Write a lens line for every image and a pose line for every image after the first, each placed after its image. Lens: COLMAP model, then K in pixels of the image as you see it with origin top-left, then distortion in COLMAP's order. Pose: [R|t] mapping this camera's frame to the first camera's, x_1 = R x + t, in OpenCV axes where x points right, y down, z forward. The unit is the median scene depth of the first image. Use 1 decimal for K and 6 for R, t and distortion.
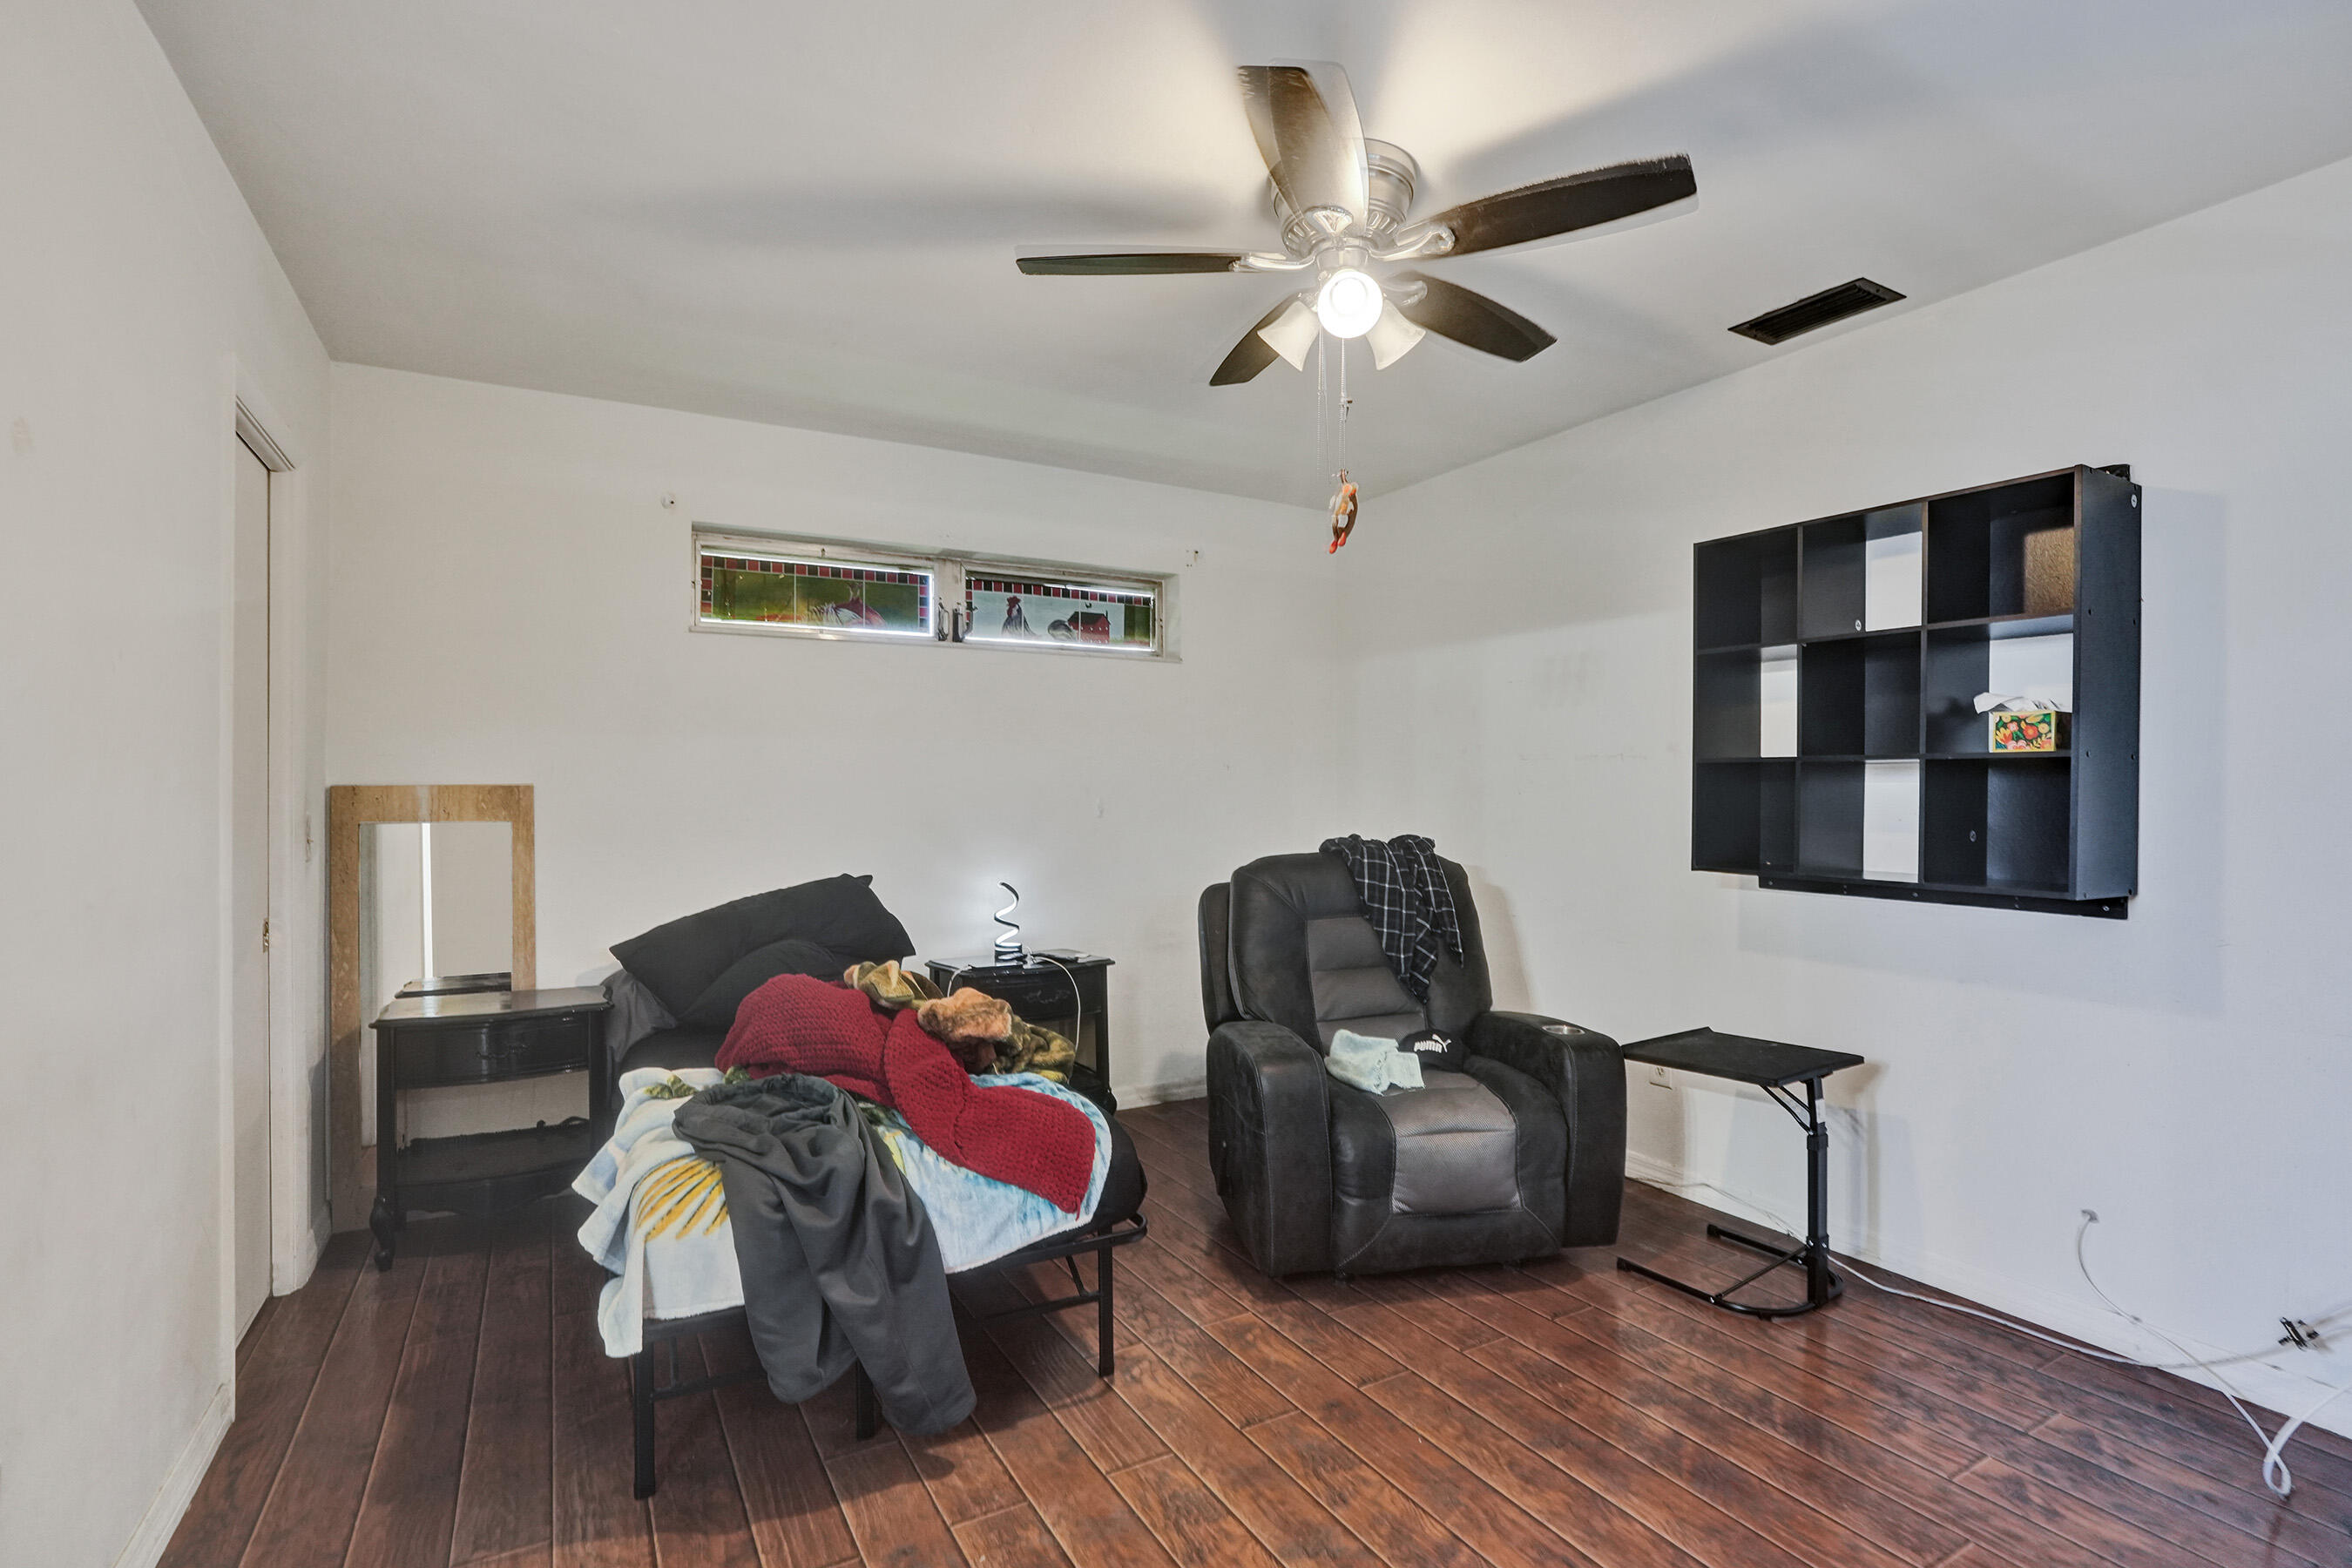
lens RADIAL K [[1105.8, 0, 1179.0], [0, 1105.8, 793.1], [0, 0, 1]] dist [-0.044528, 0.014637]
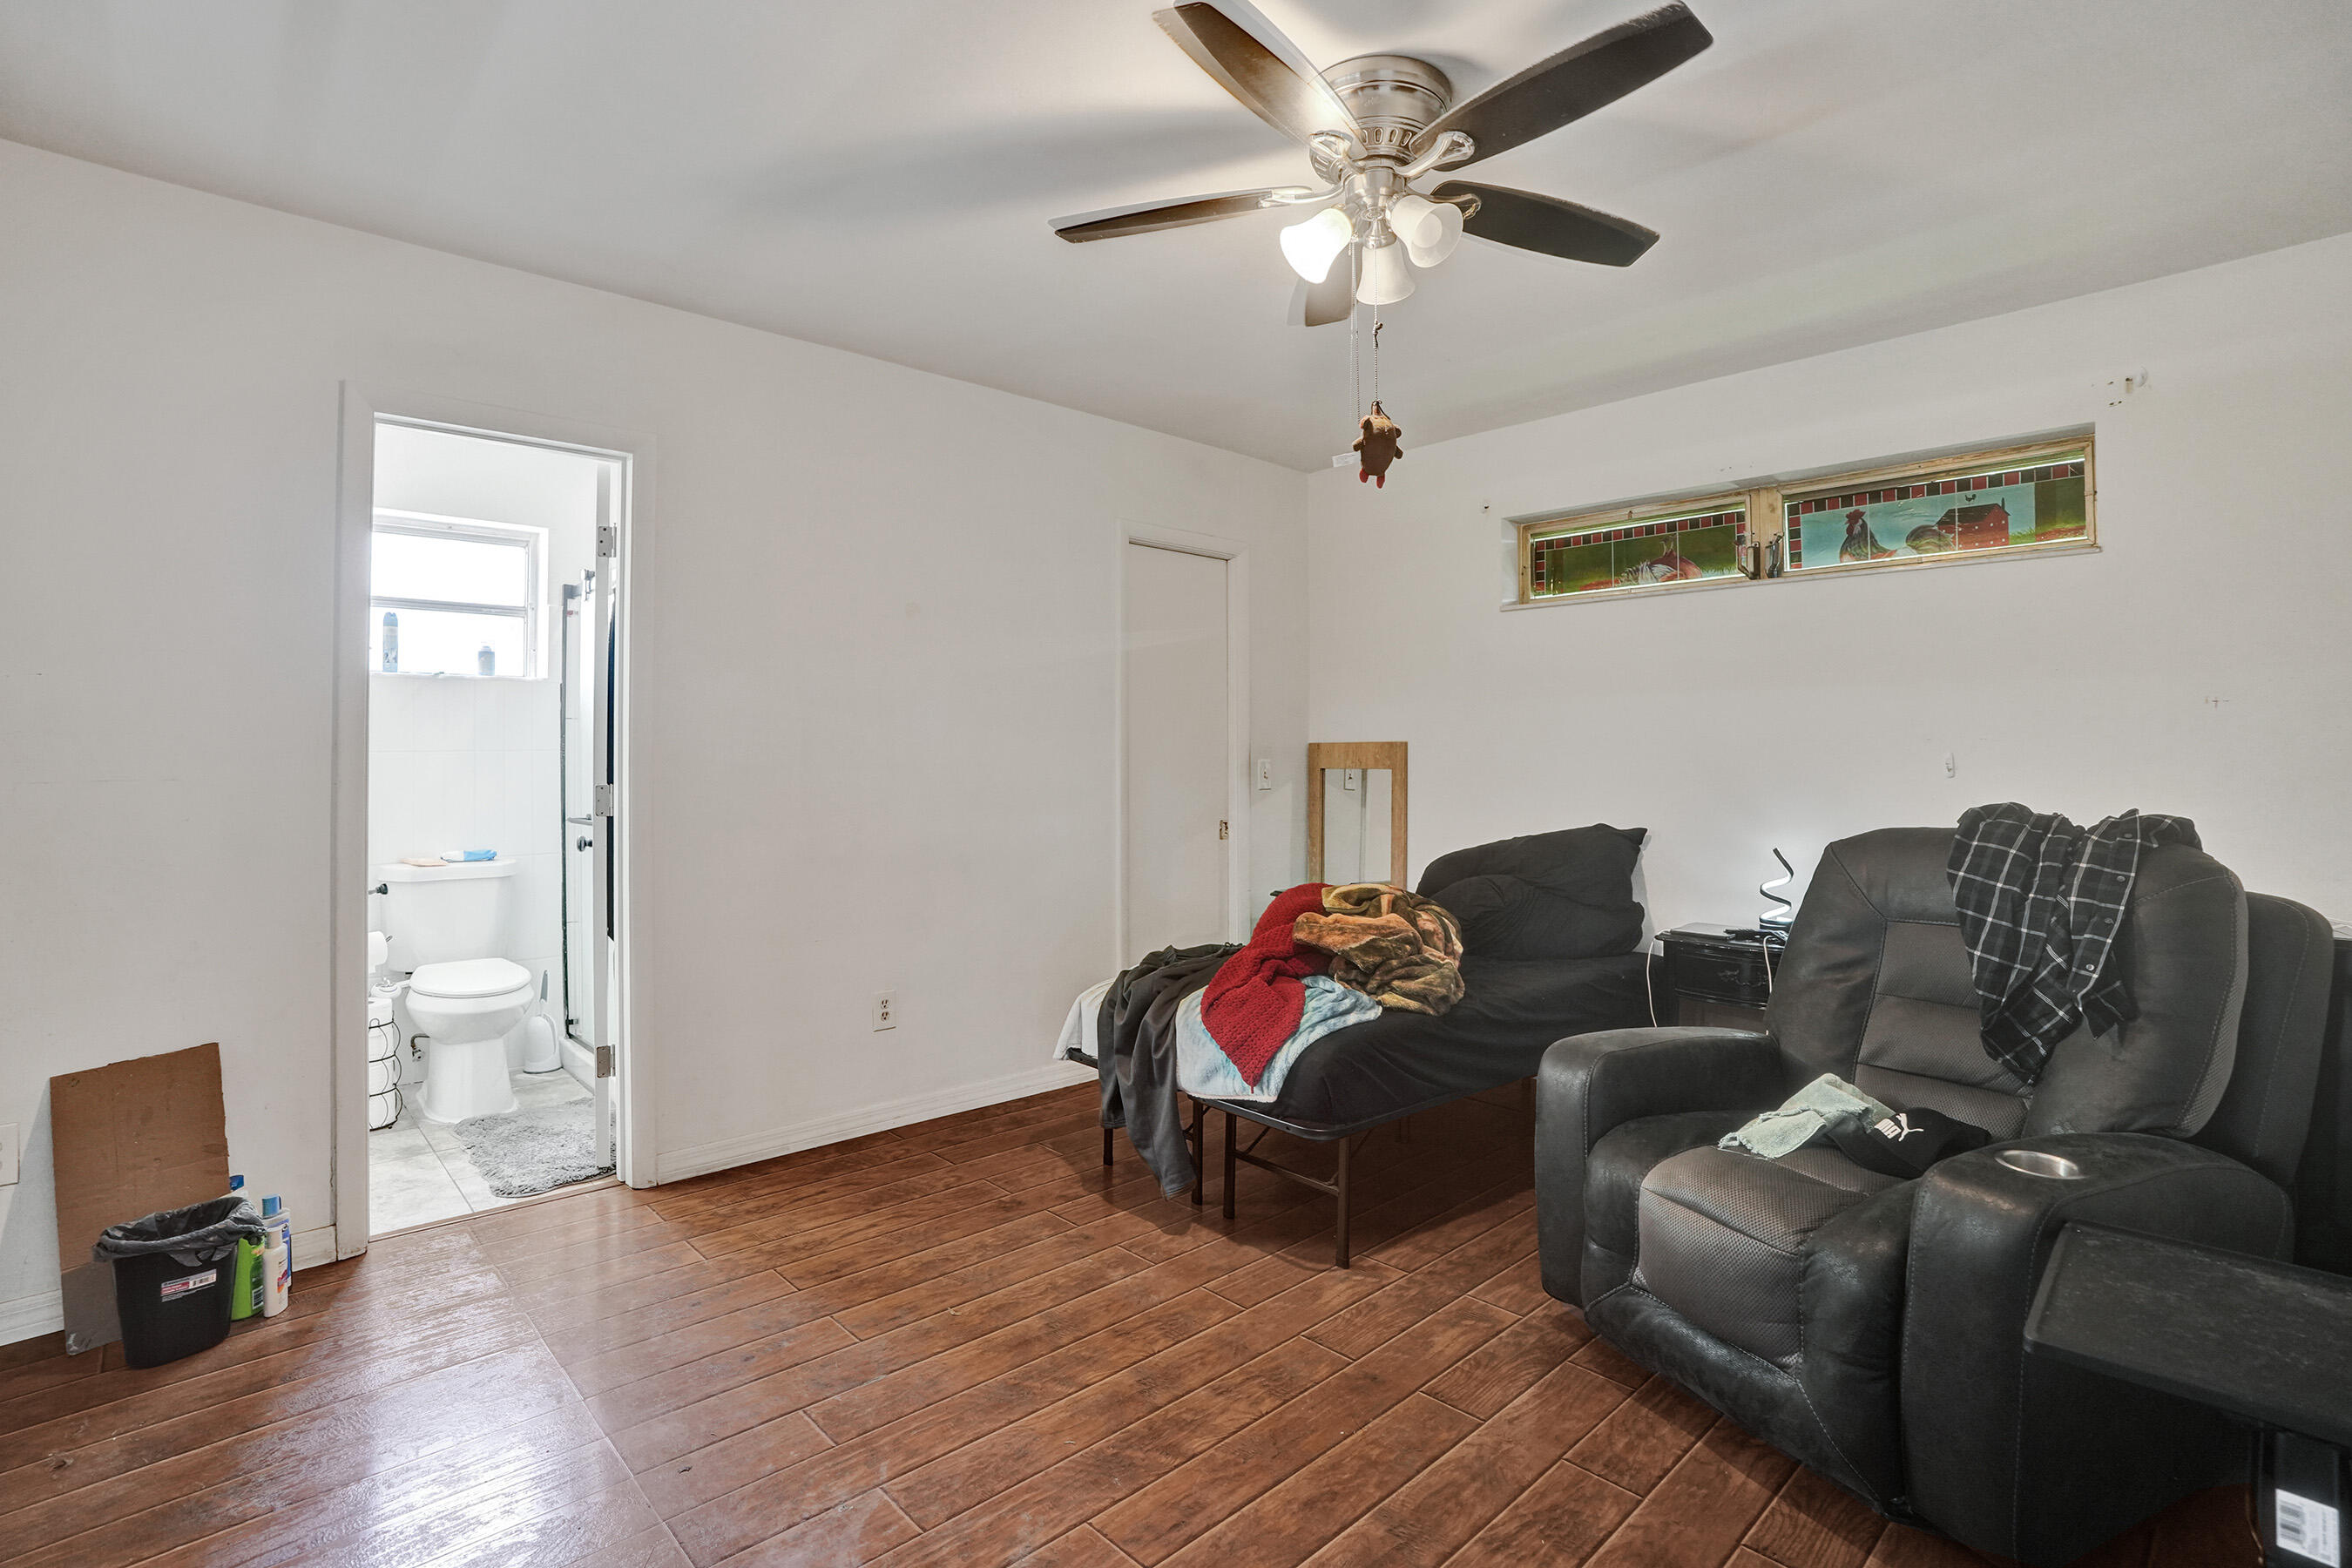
lens RADIAL K [[1105.8, 0, 1164.8], [0, 1105.8, 774.2], [0, 0, 1]] dist [-0.044528, 0.014637]
pose [[0.233567, 0.016331, -0.972204, 0.560977], [-0.005029, 0.999866, 0.015588, 0.009987], [0.972328, 0.001249, 0.233618, 0.329631]]
